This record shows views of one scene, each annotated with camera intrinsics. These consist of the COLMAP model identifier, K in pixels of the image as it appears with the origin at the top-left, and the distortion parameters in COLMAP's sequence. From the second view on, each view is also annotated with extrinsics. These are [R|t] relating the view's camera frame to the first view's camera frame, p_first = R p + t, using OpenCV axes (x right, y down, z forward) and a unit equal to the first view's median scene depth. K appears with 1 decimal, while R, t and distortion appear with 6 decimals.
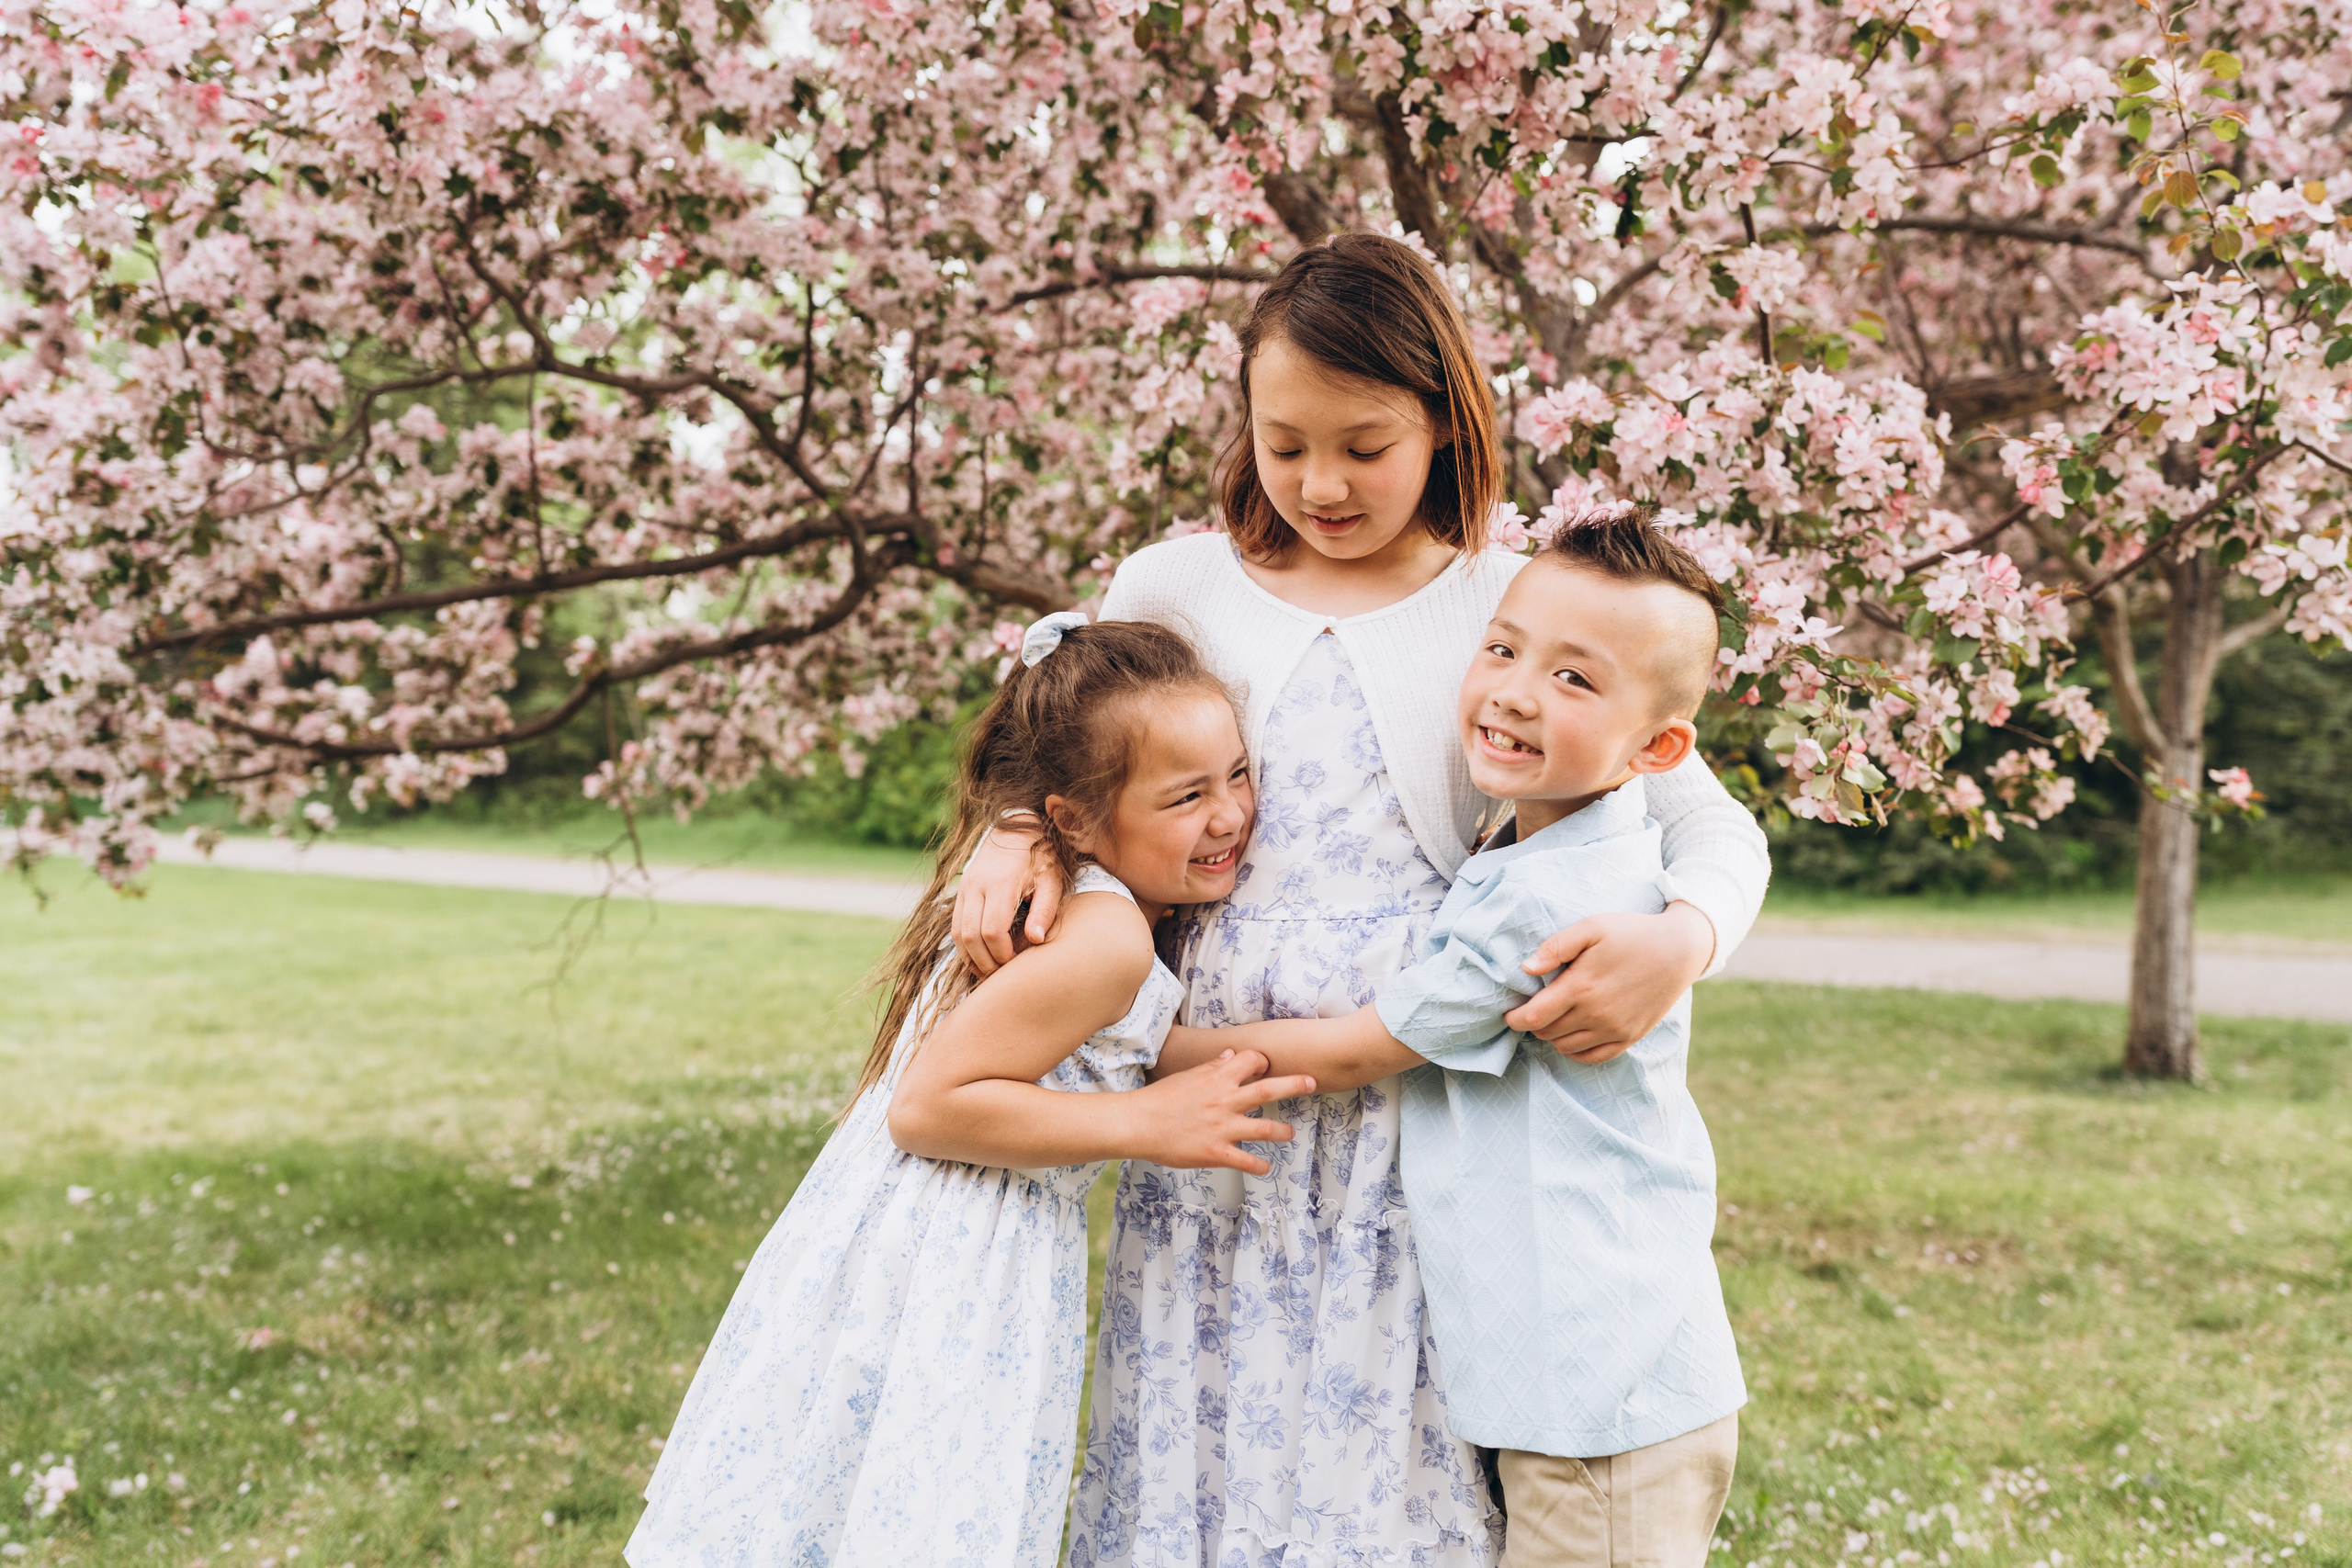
lens RADIAL K [[1906.0, 0, 1176.0], [0, 1906.0, 784.0], [0, 0, 1]] dist [0.004256, -0.007081]
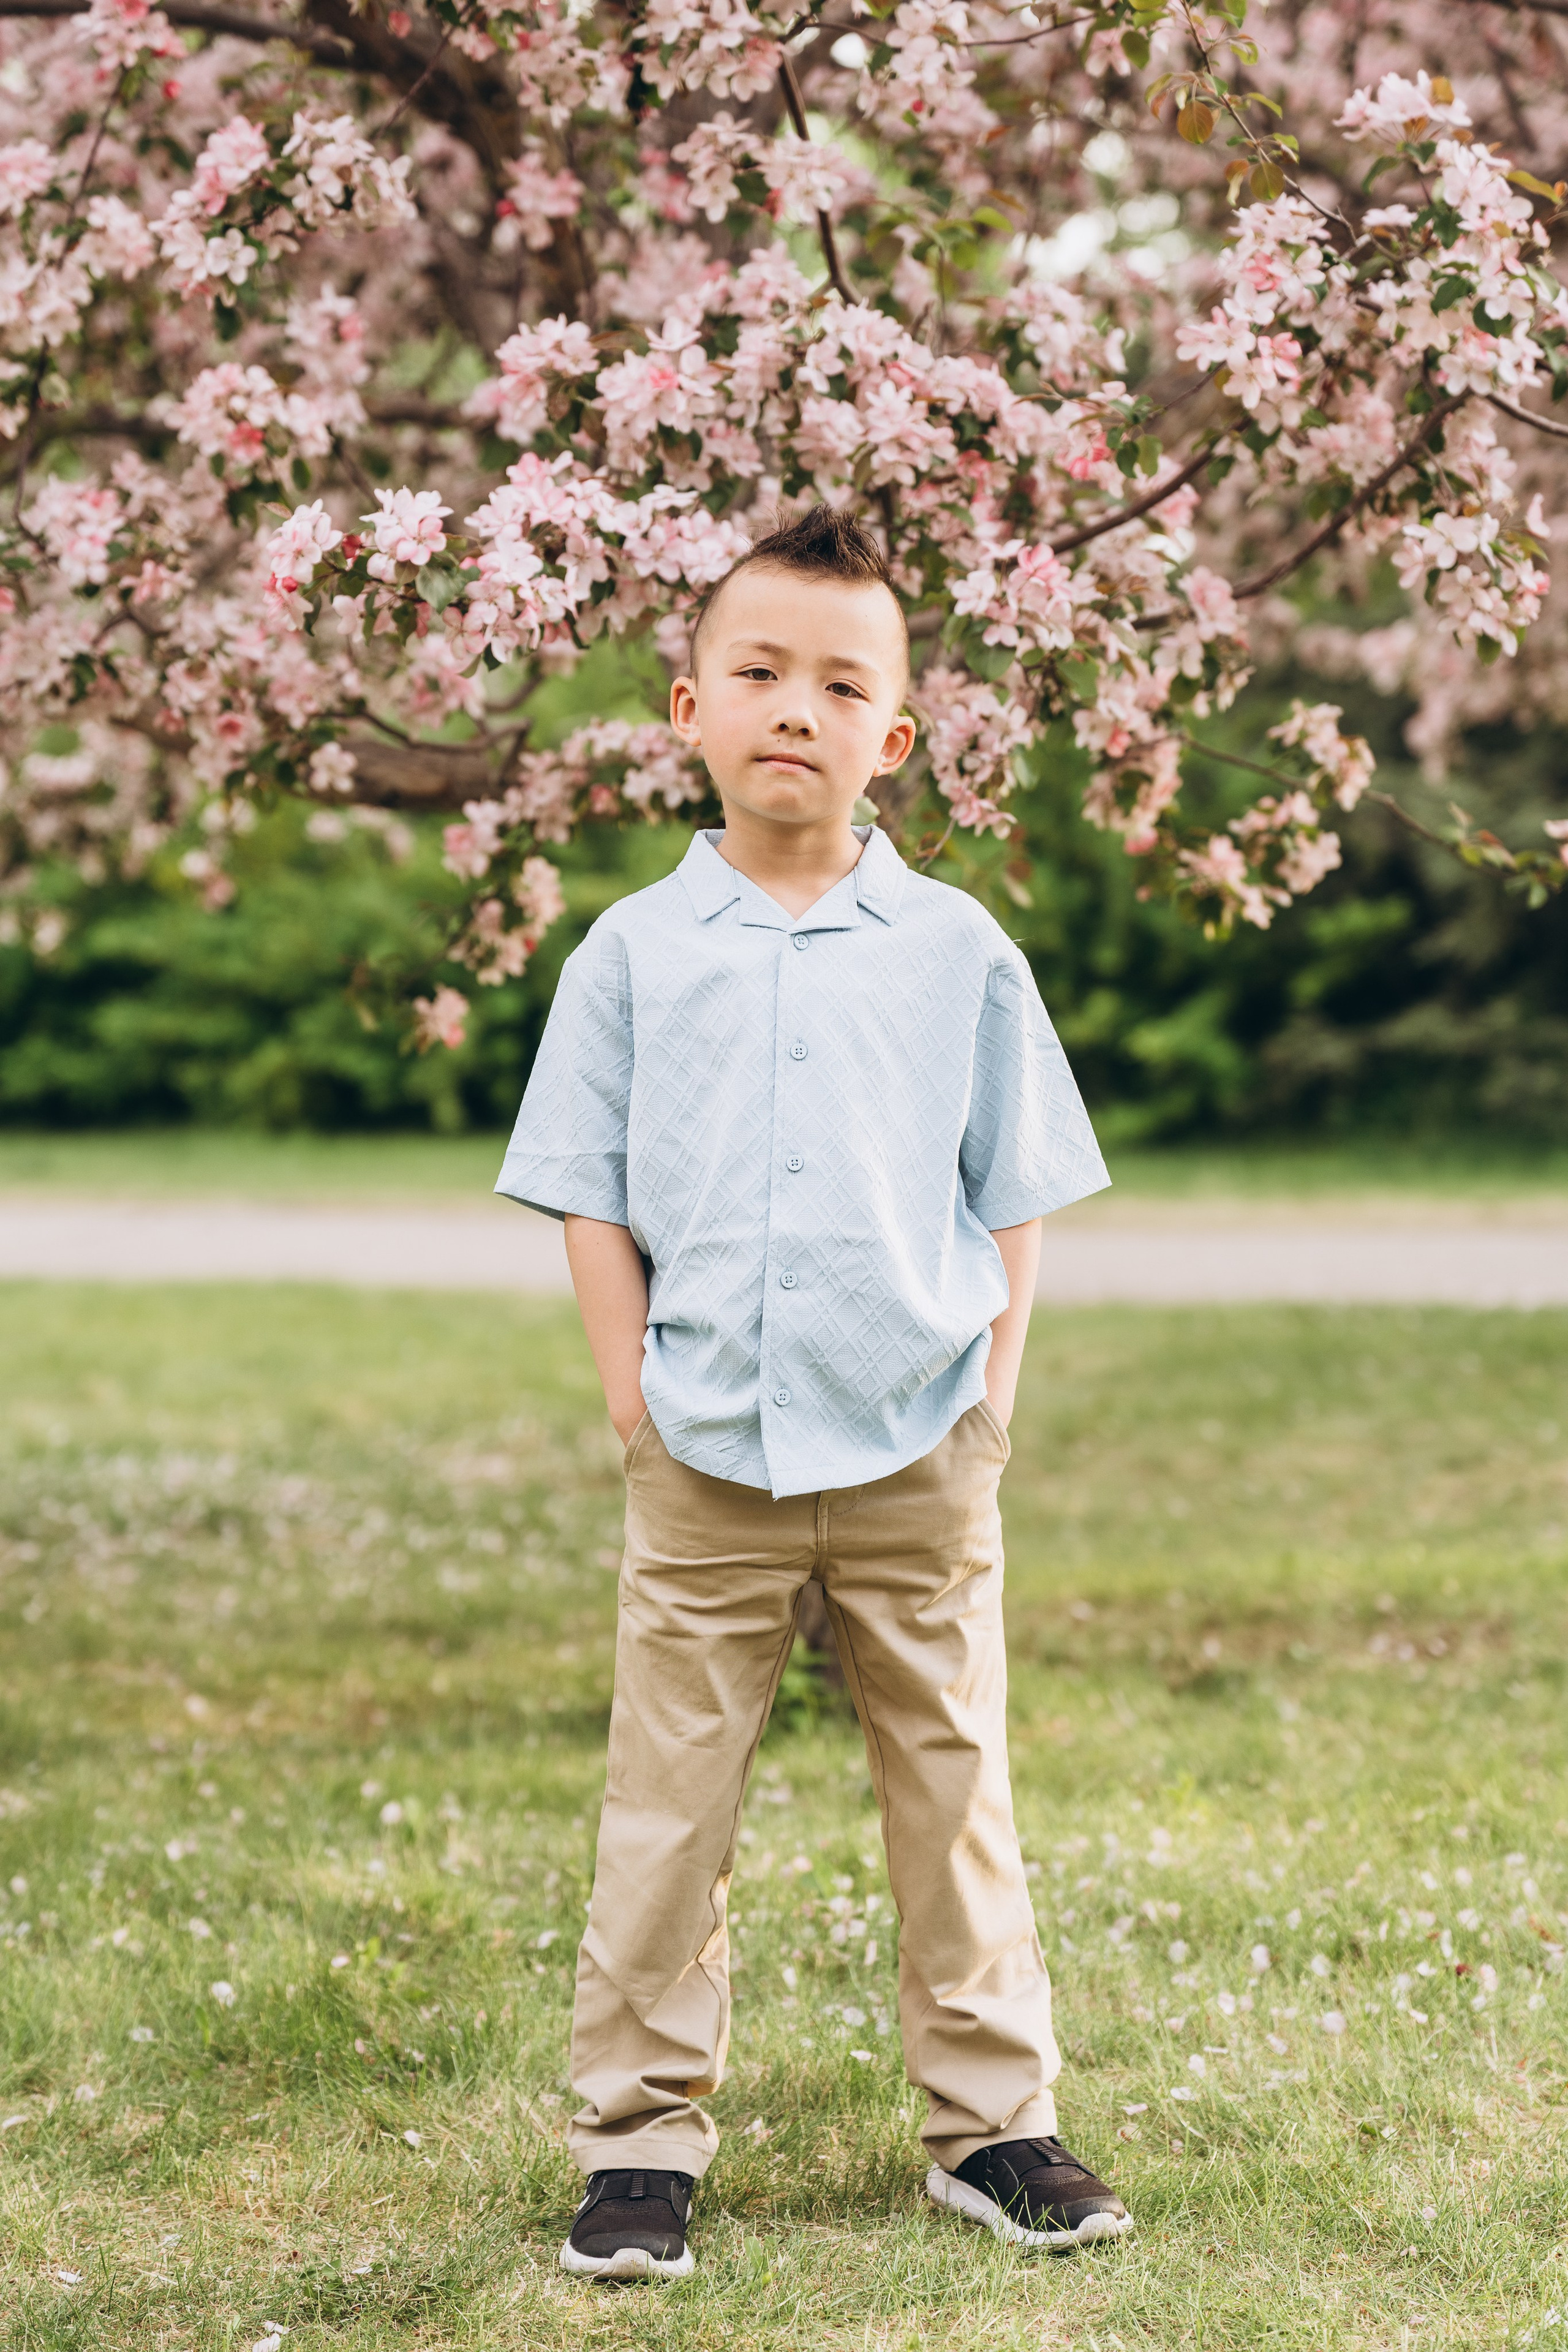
lens RADIAL K [[4630.6, 0, 837.6], [0, 4630.6, 1167.4], [0, 0, 1]] dist [0.006987, -0.099386]
pose [[0.989705, -0.027443, 0.140465, 0.047536], [0.021550, 0.998830, 0.043302, 0.052493], [-0.141489, -0.039829, 0.989138, -0.854091]]
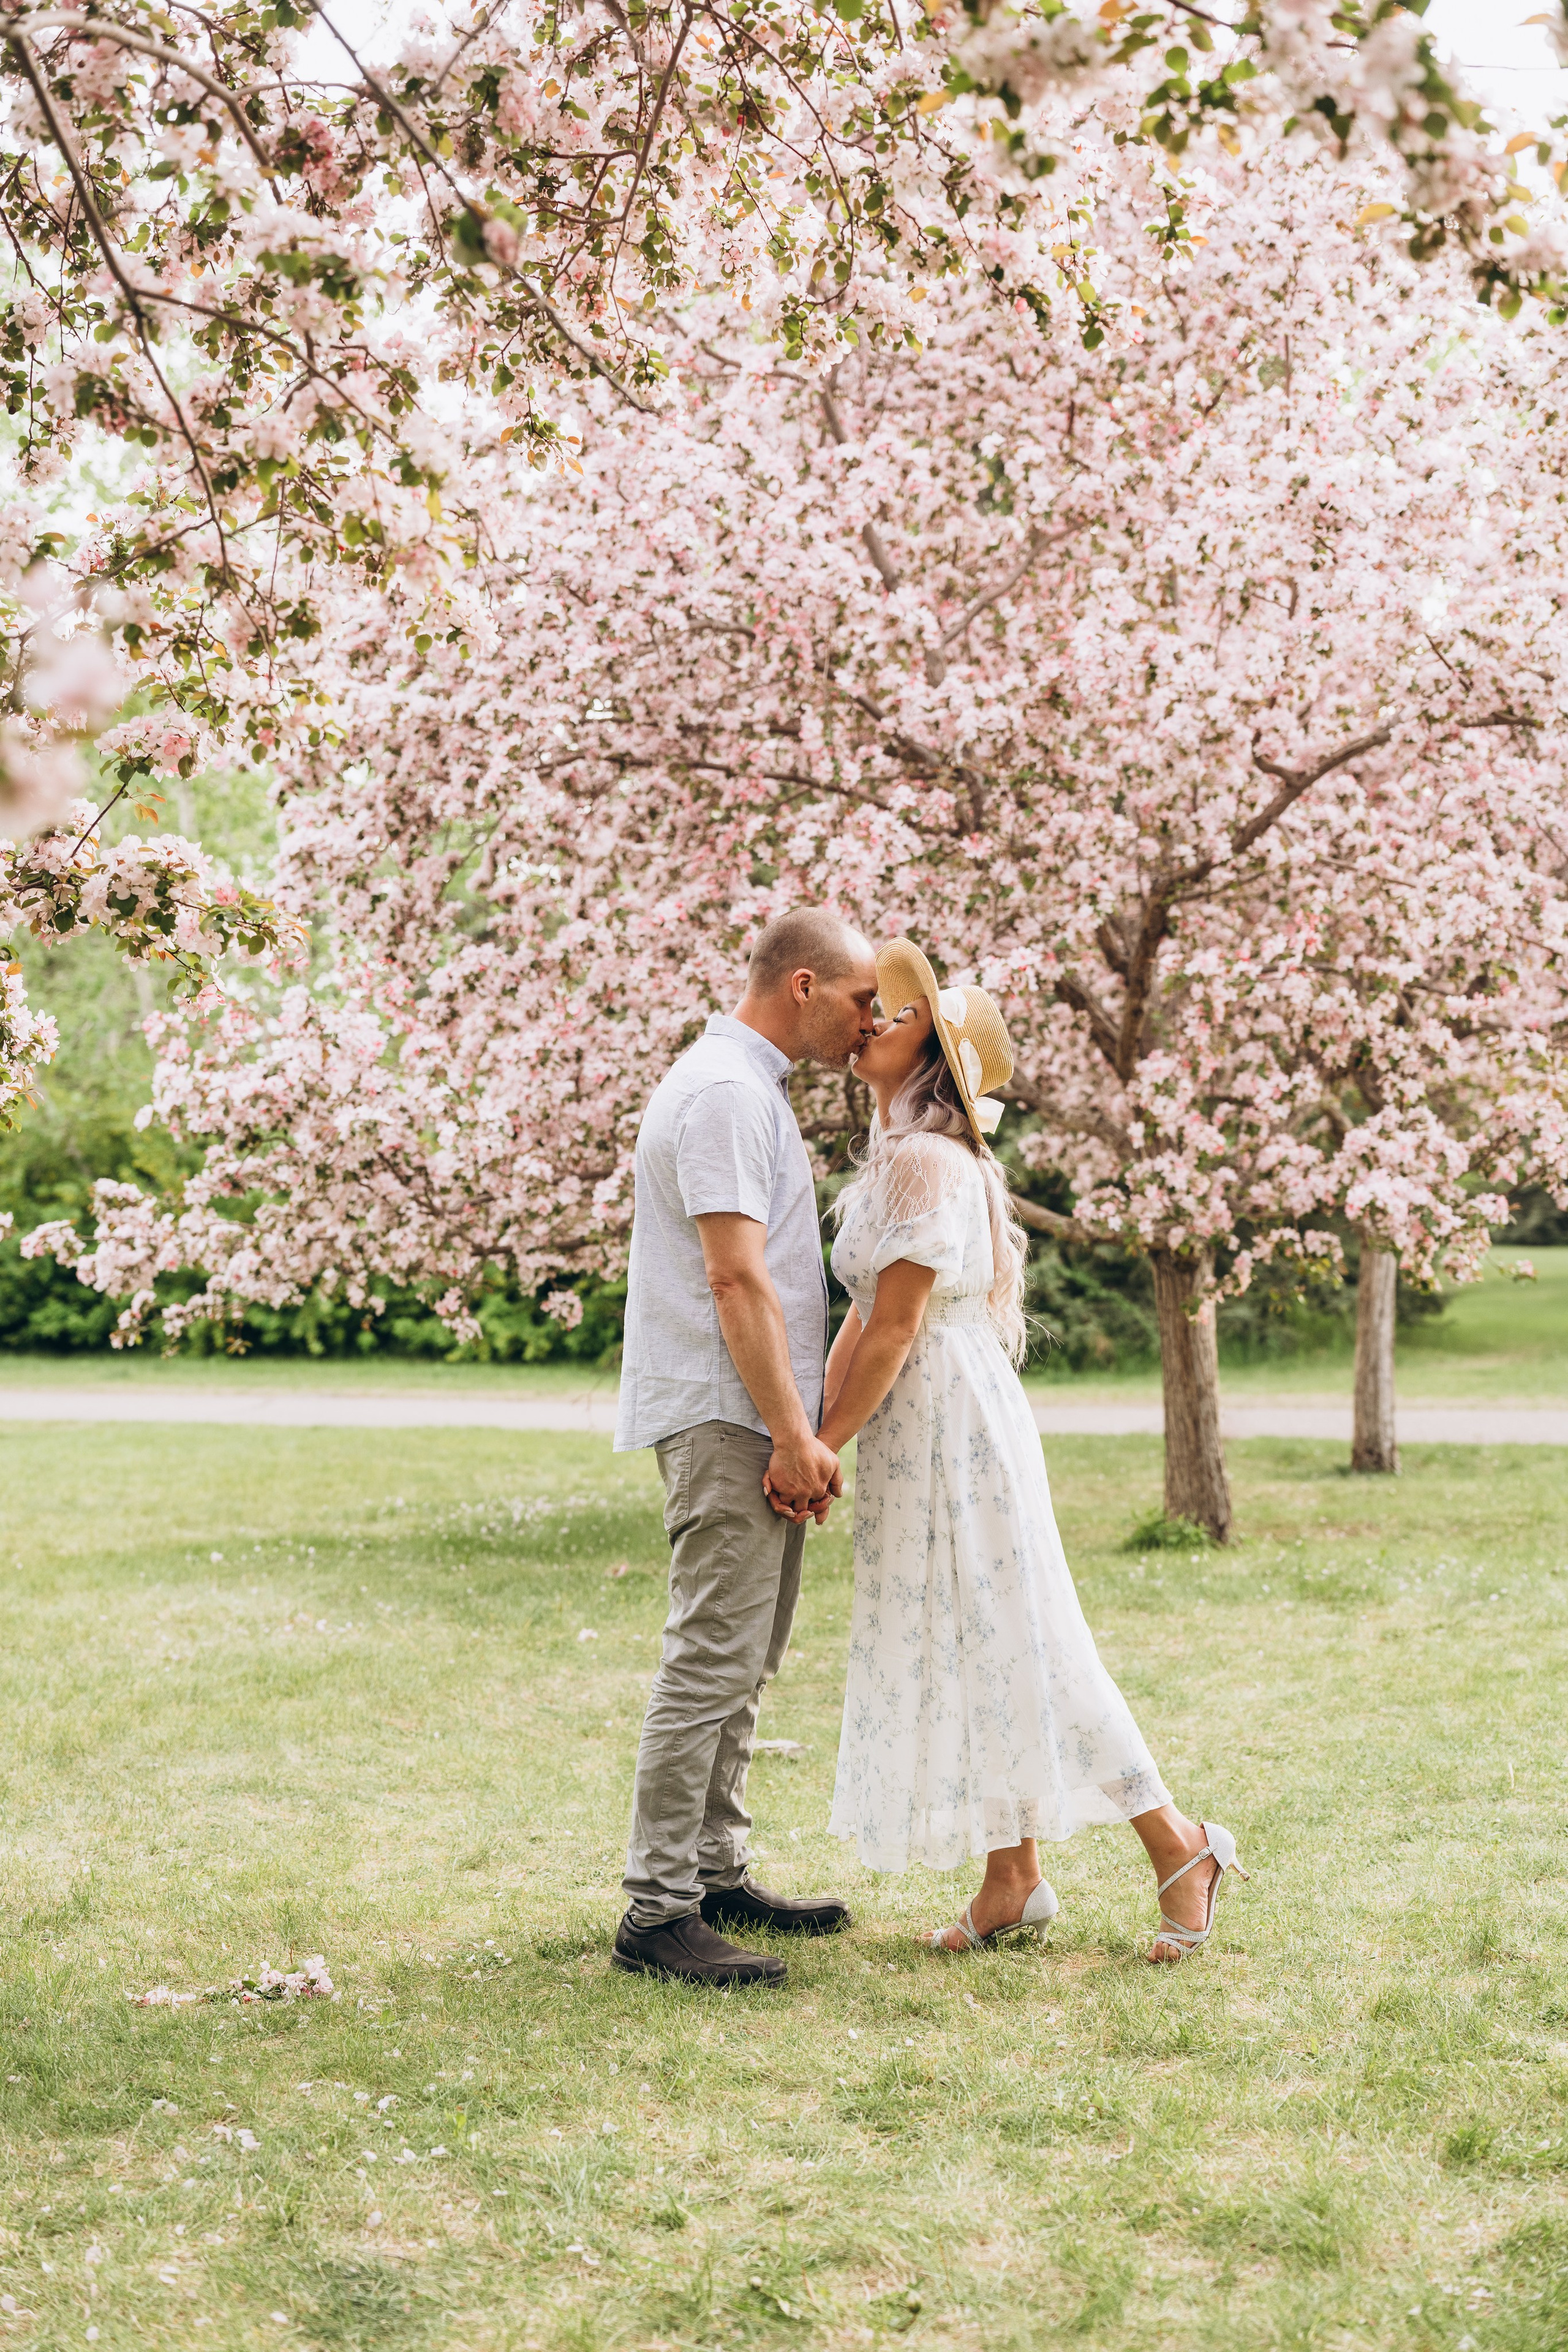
lens RADIAL K [[2987.5, 0, 784.0], [0, 2987.5, 1176.0], [0, 0, 1]] dist [0.011995, -0.035313]
pose [[0.930098, 0.004076, 0.367290, -2.163026], [0.005366, 0.999681, -0.024682, -0.033286], [-0.367273, 0.024928, 0.929779, -2.749233]]
